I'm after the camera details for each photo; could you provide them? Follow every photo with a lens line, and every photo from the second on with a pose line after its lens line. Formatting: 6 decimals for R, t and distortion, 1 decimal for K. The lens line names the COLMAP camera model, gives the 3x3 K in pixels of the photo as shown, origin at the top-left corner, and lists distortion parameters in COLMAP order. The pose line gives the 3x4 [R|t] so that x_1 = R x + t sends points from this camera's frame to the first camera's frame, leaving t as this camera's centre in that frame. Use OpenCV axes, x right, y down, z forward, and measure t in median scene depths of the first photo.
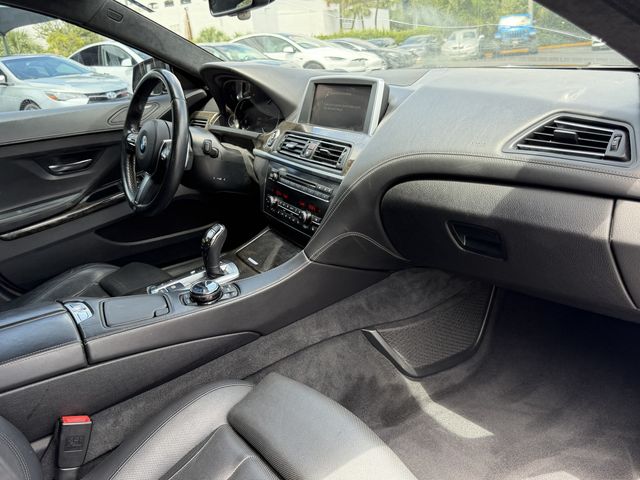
lens RADIAL K [[538.8, 0, 318.2], [0, 538.8, 236.2], [0, 0, 1]] dist [0.064080, -0.015498]
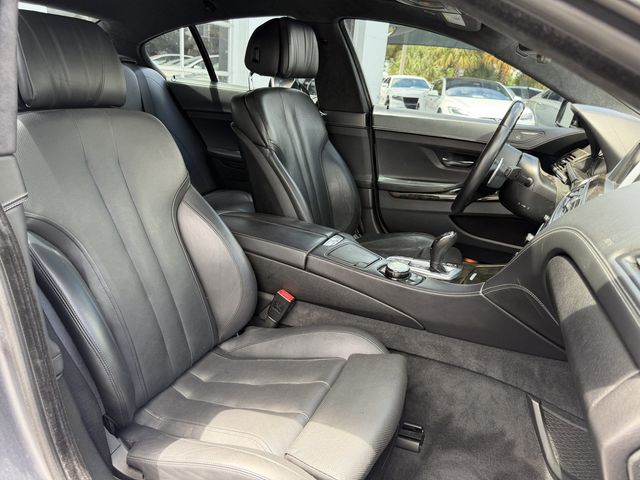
lens RADIAL K [[454.2, 0, 319.3], [0, 454.2, 242.7], [0, 0, 1]] dist [-0.000950, -0.004009]
pose [[0.490175, 0.415634, -0.766144, 0.422304], [-0.396061, 0.889210, 0.229000, -0.108236], [0.776443, 0.191190, 0.600485, 0.184131]]
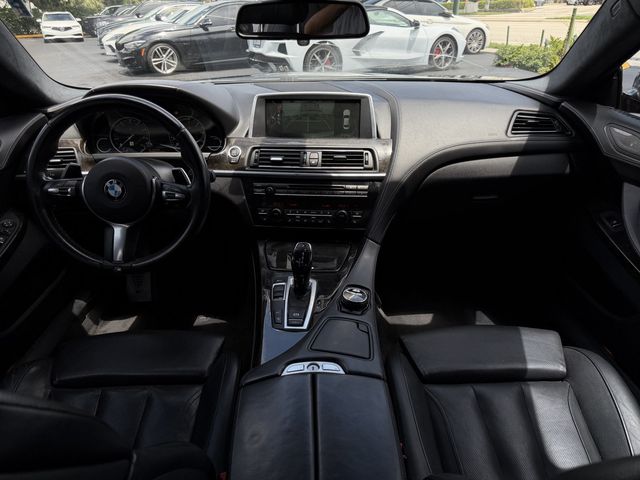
lens RADIAL K [[454.2, 0, 318.9], [0, 454.2, 239.3], [0, 0, 1]] dist [-0.000950, -0.004009]
pose [[0.430332, -0.169919, 0.886534, -0.767774], [0.282267, 0.958201, 0.046640, -0.054441], [-0.857403, 0.230169, 0.460307, 0.623456]]
